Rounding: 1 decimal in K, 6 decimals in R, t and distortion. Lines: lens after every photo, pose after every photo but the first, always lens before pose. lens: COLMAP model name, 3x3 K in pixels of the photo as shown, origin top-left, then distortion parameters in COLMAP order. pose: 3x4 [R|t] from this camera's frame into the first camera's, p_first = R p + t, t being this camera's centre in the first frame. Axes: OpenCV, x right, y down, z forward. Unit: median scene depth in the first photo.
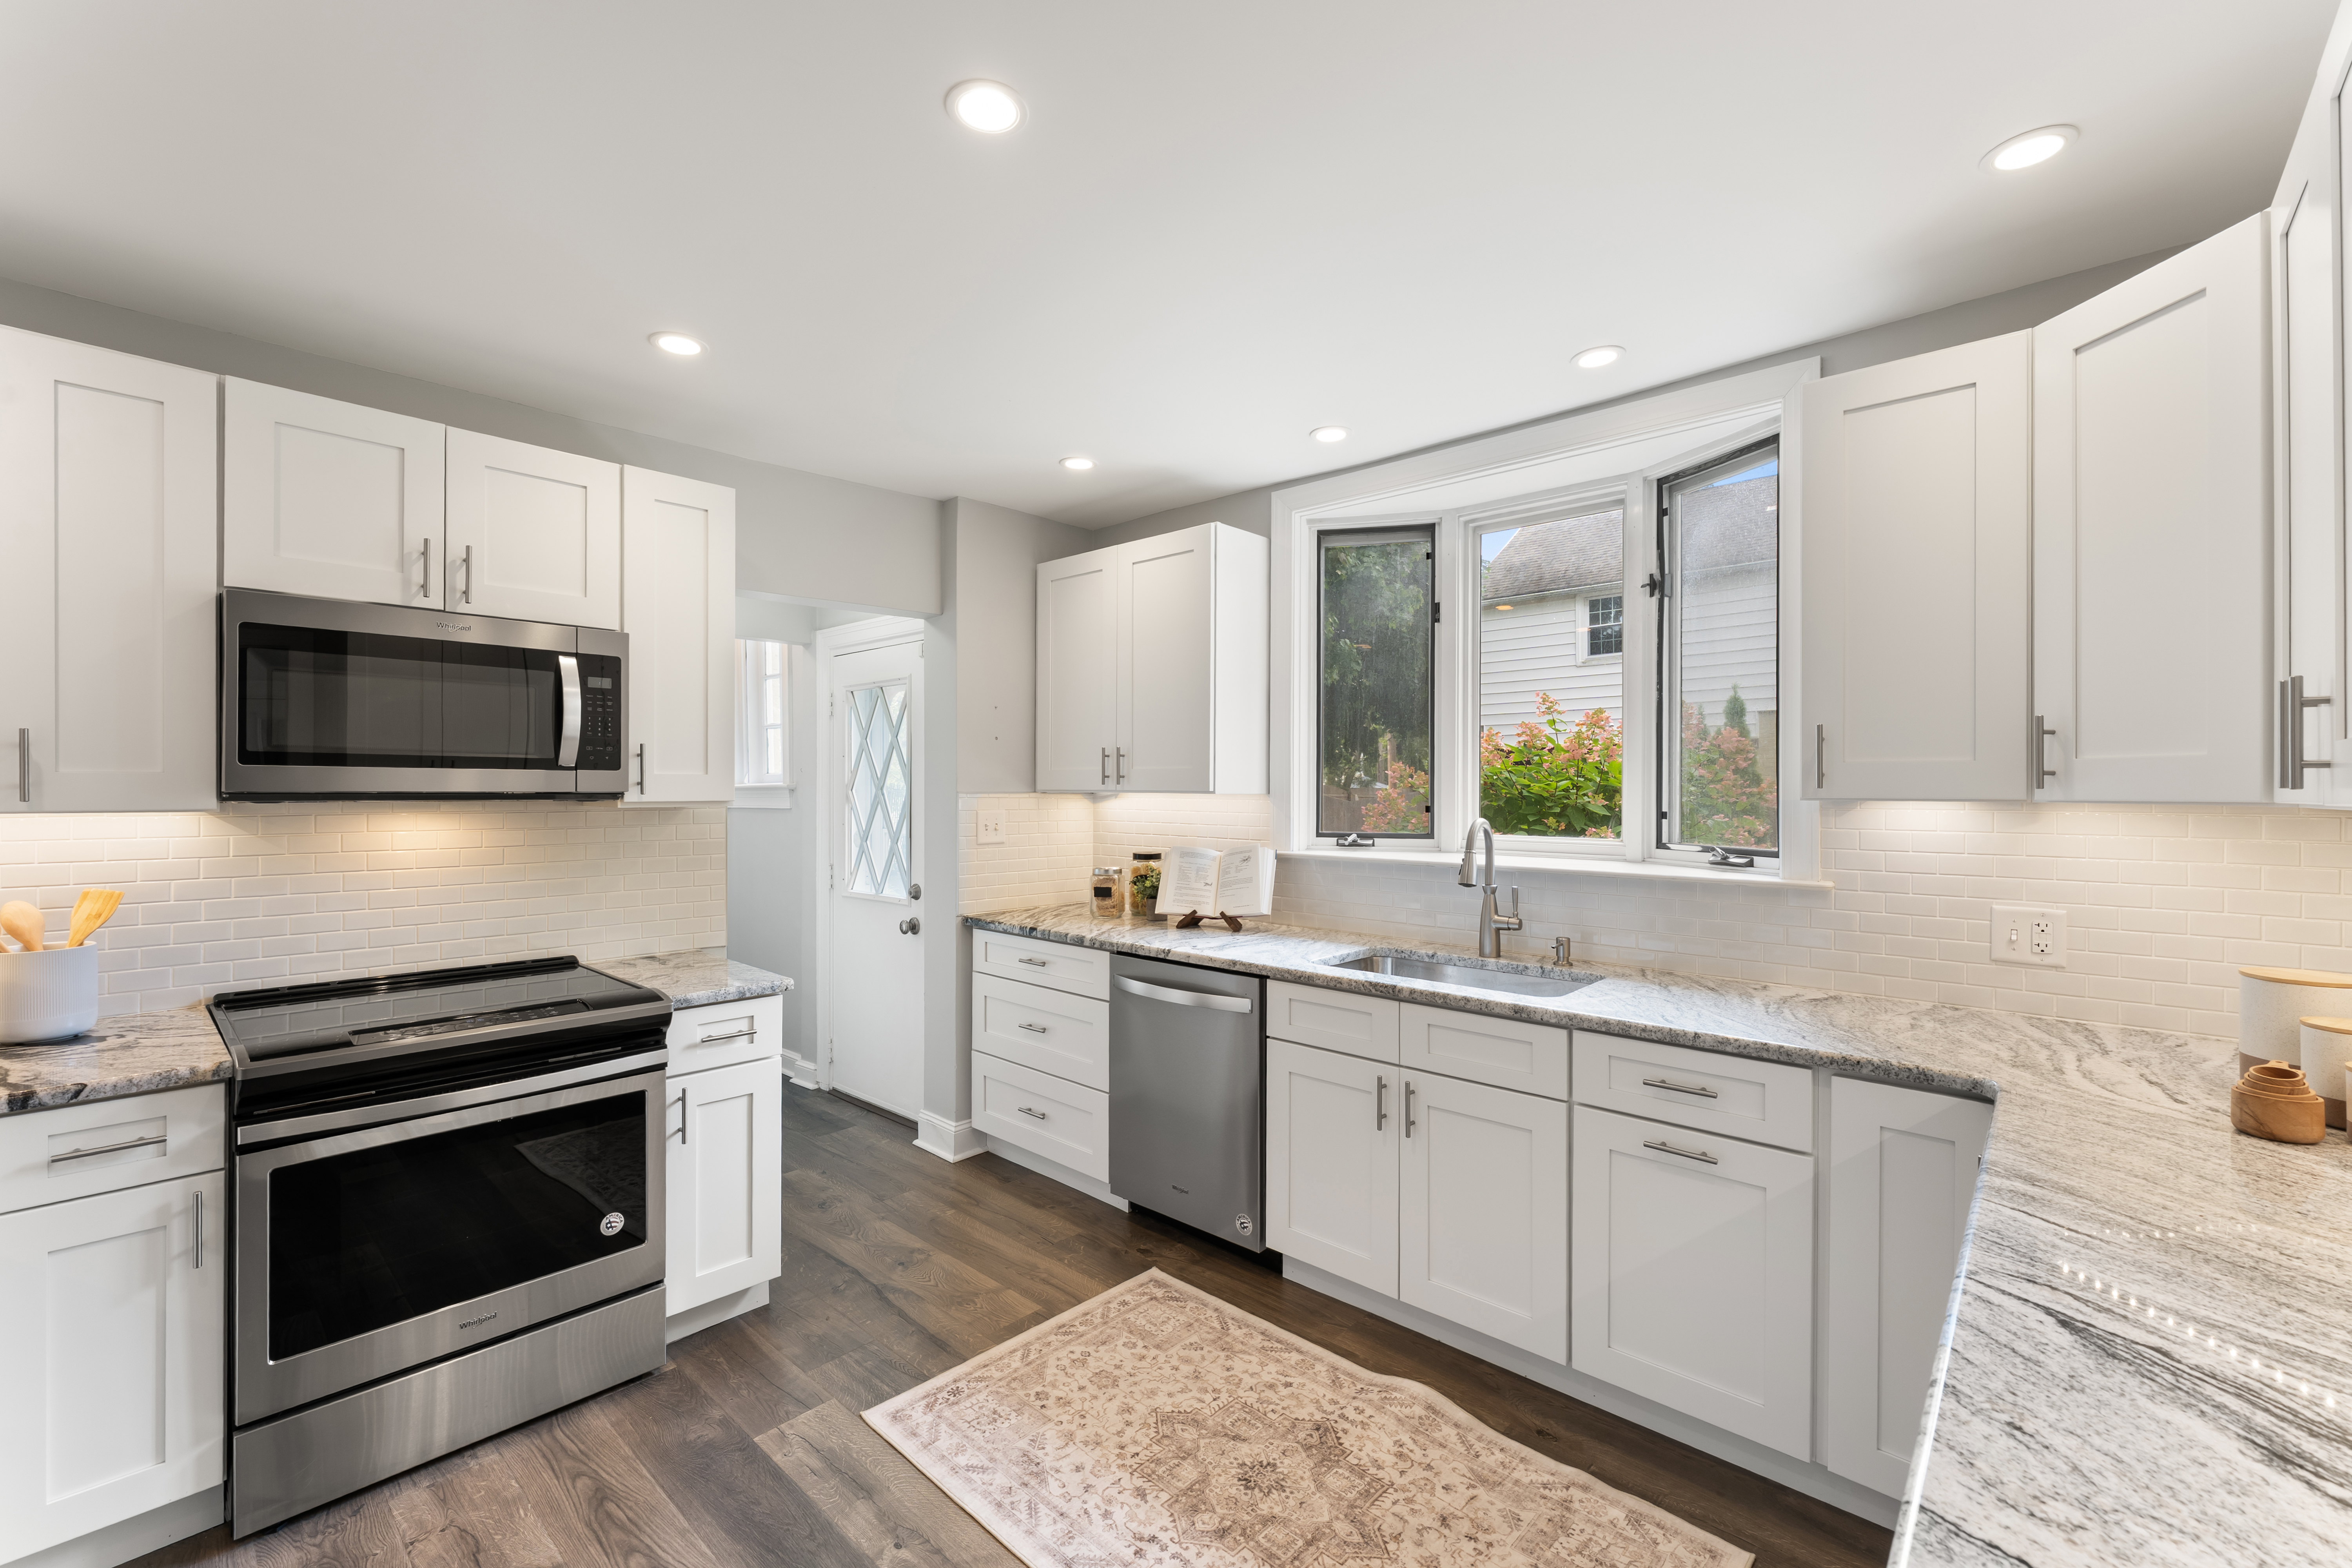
lens RADIAL K [[956.7, 0, 1158.1], [0, 956.7, 788.1], [0, 0, 1]] dist [0.001604, -0.002193]
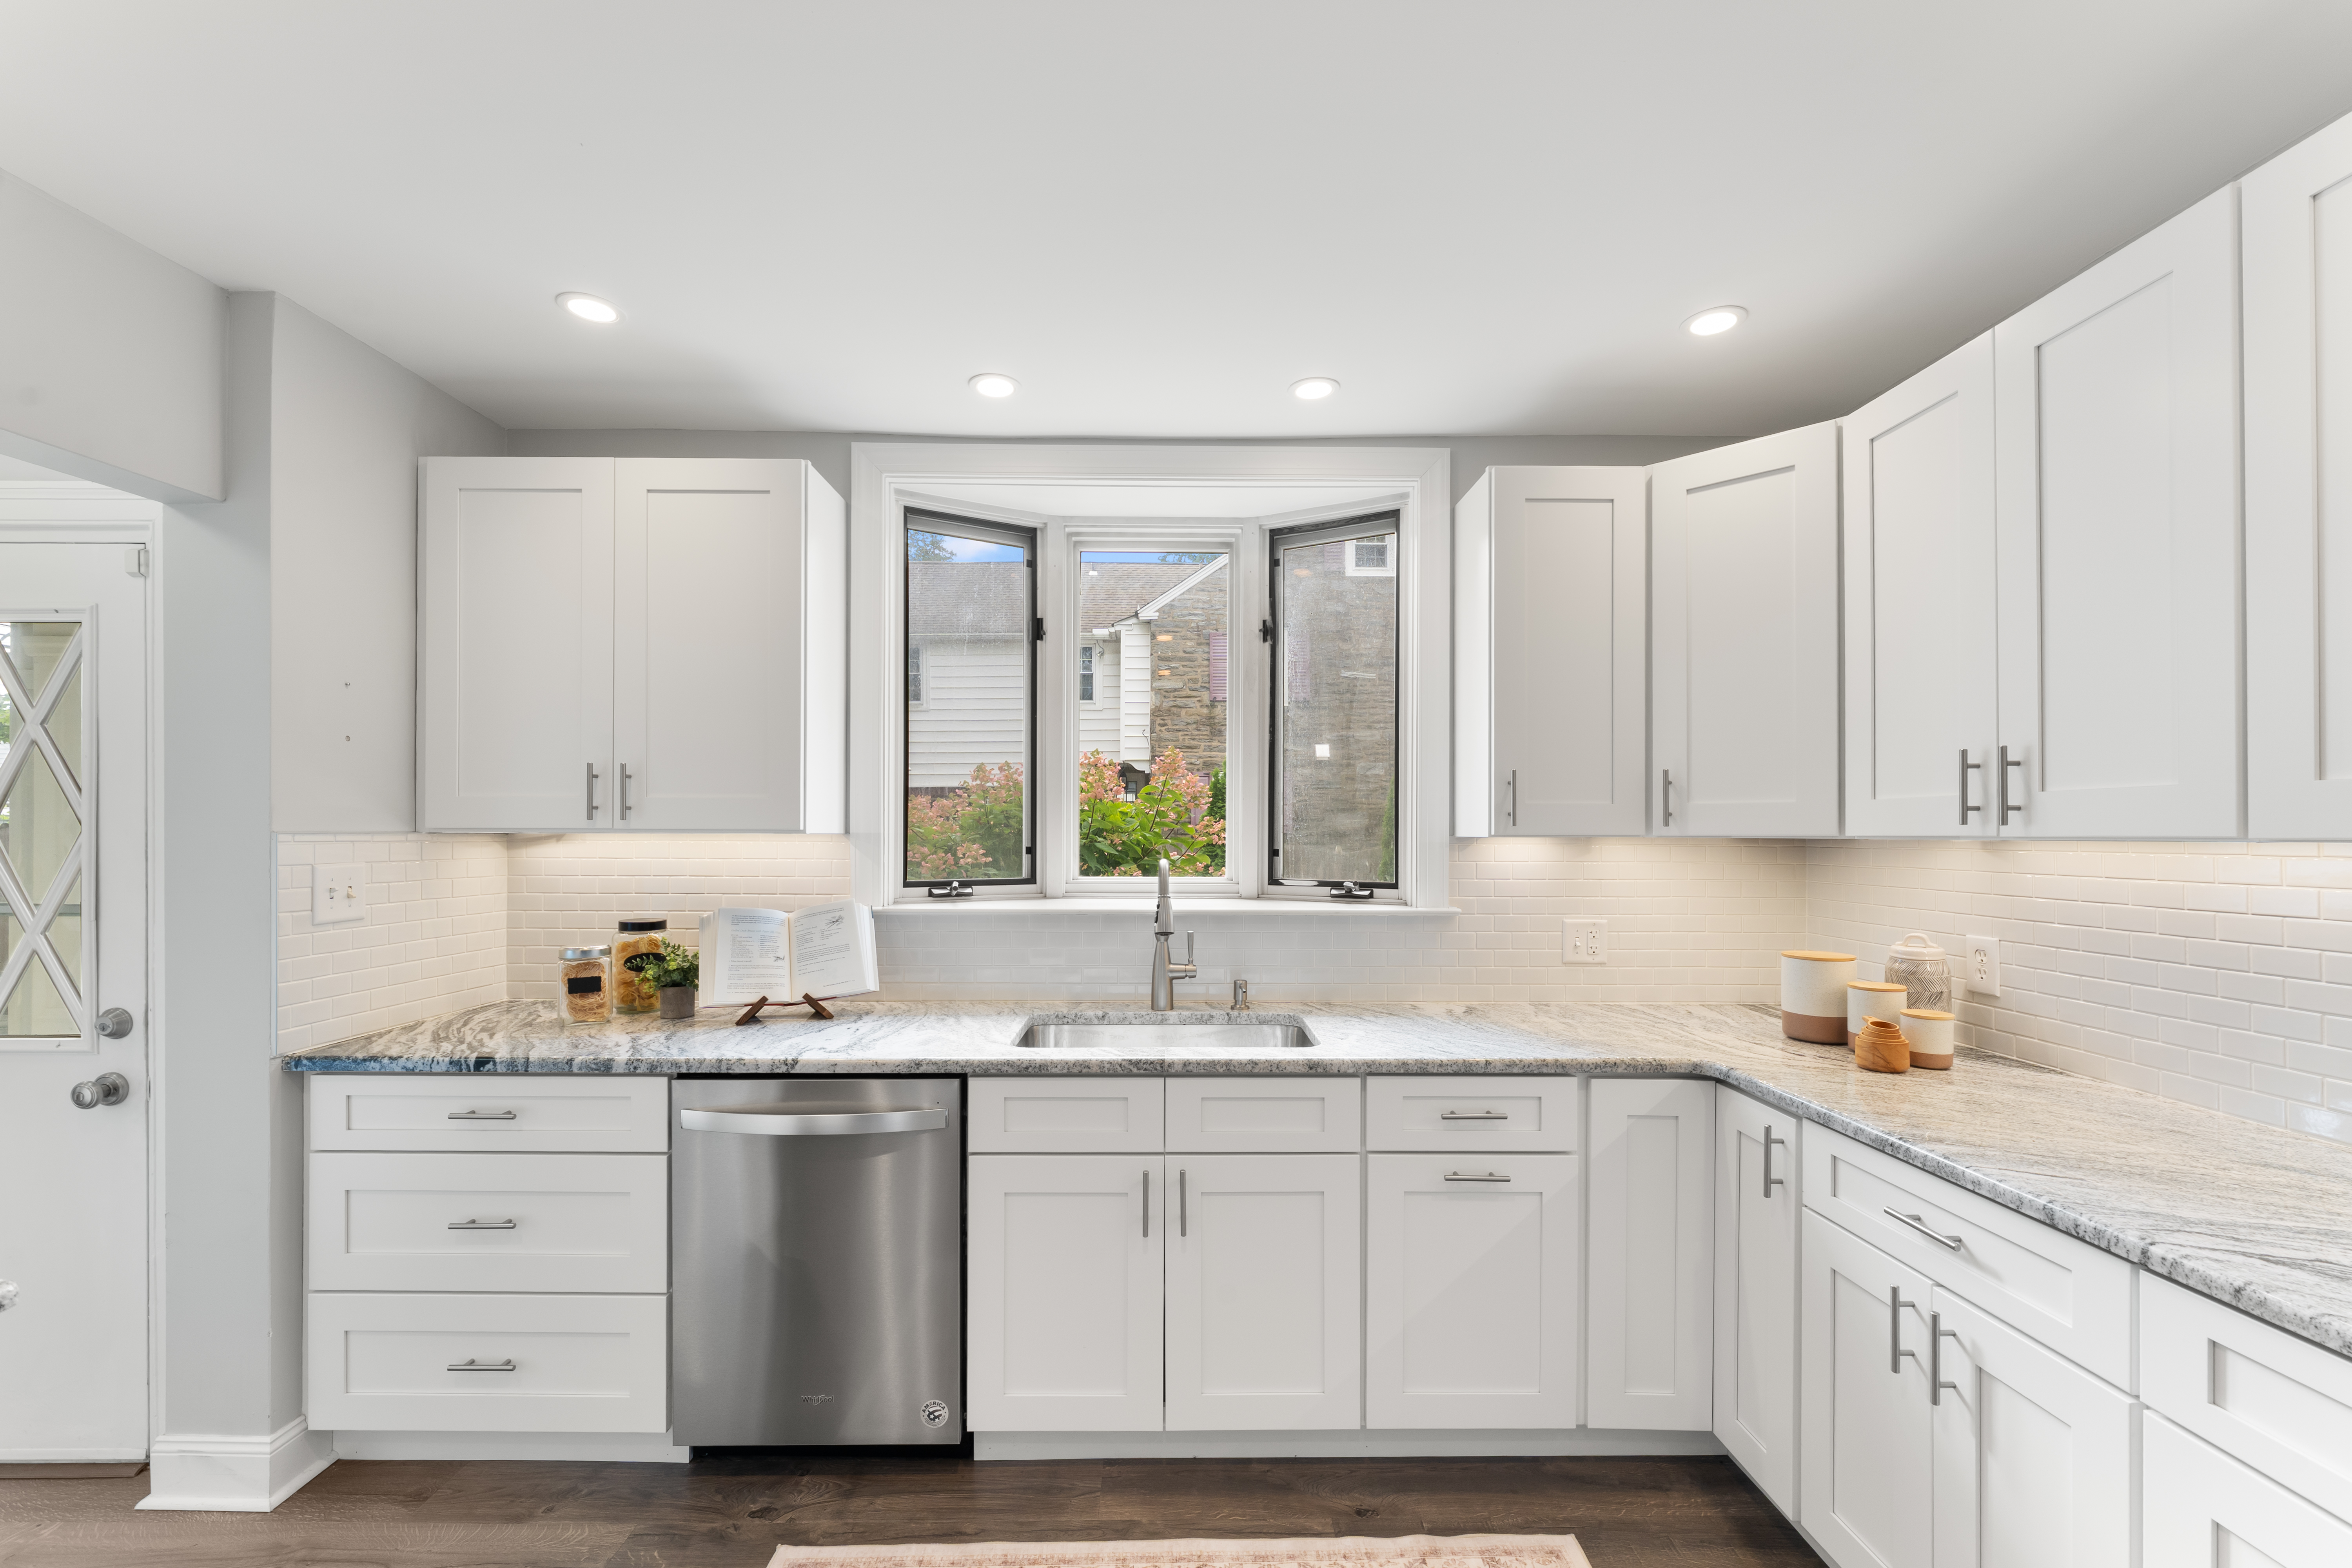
lens RADIAL K [[956.7, 0, 1153.0], [0, 956.7, 829.0], [0, 0, 1]] dist [0.001604, -0.002193]
pose [[0.728840, 0.000417, 0.684684, -0.274540], [-0.000825, 1.000000, 0.000269, 0.002326], [-0.684683, -0.000761, 0.728840, 0.320940]]
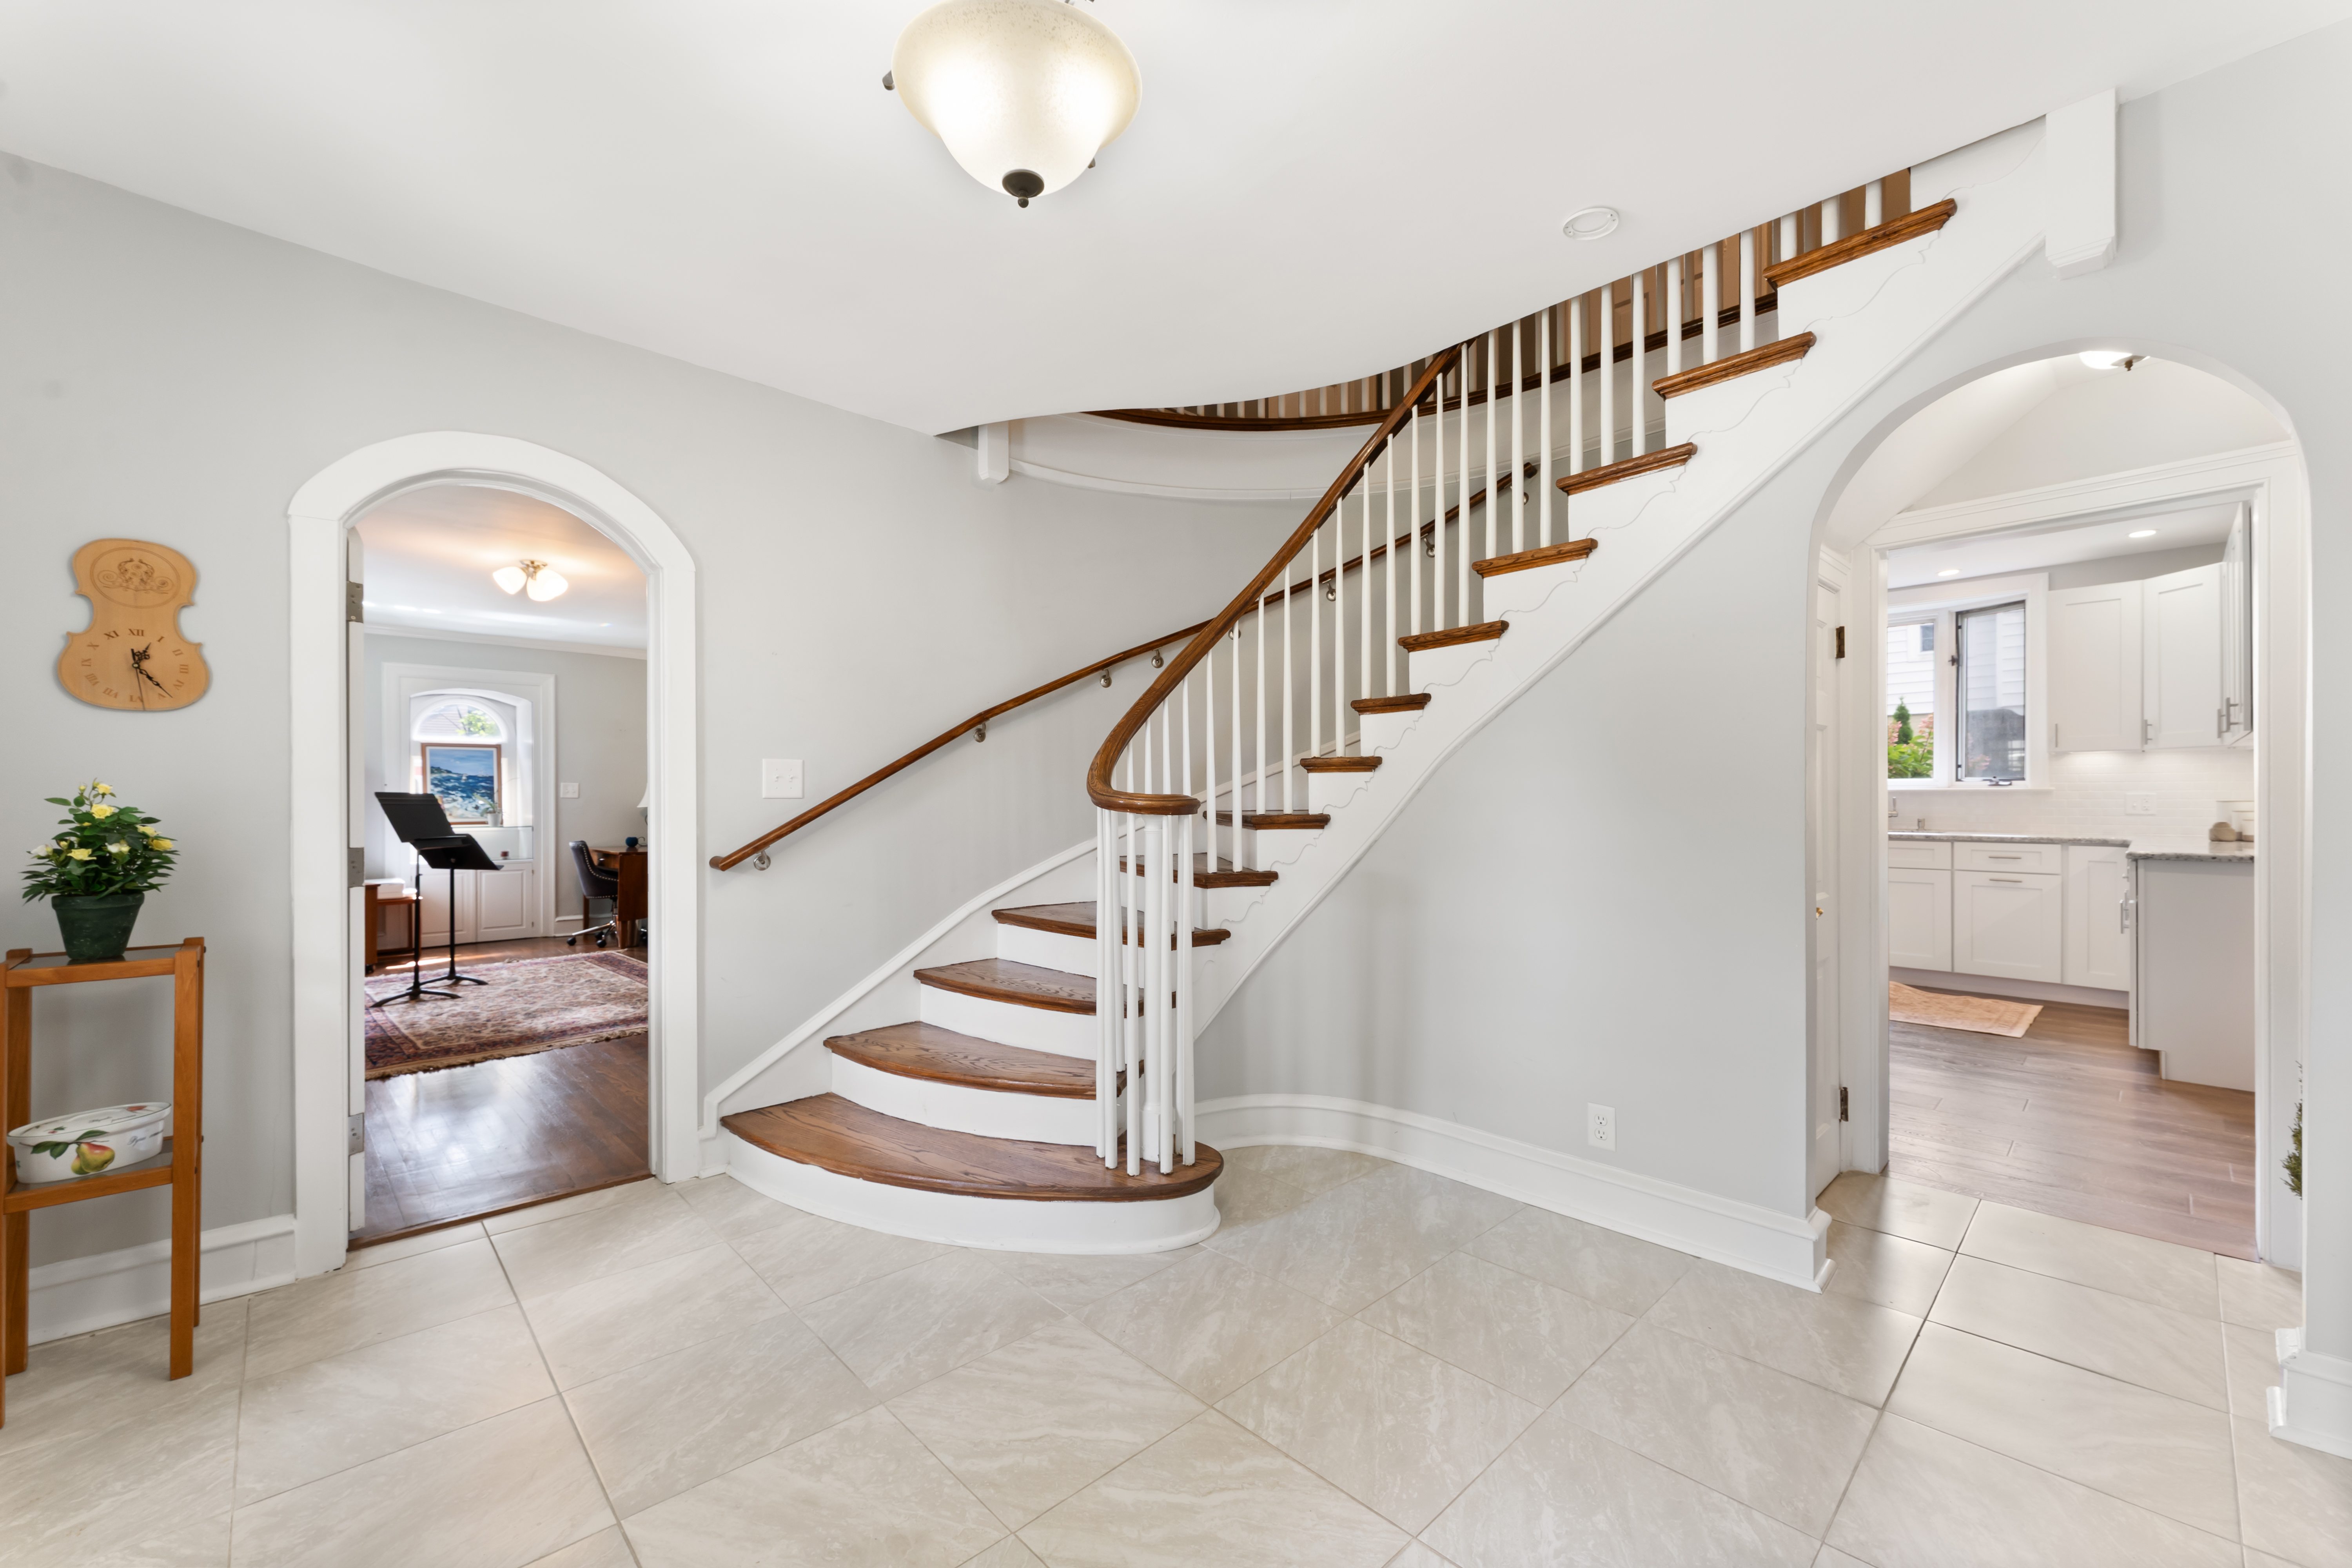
lens RADIAL K [[956.7, 0, 1114.8], [0, 956.7, 796.5], [0, 0, 1]] dist [0.001604, -0.002193]
pose [[0.996793, -0.007125, -0.079701, -1.176044], [0.007283, 0.999972, 0.001693, 0.077226], [0.079687, -0.002268, 0.996817, -1.279393]]
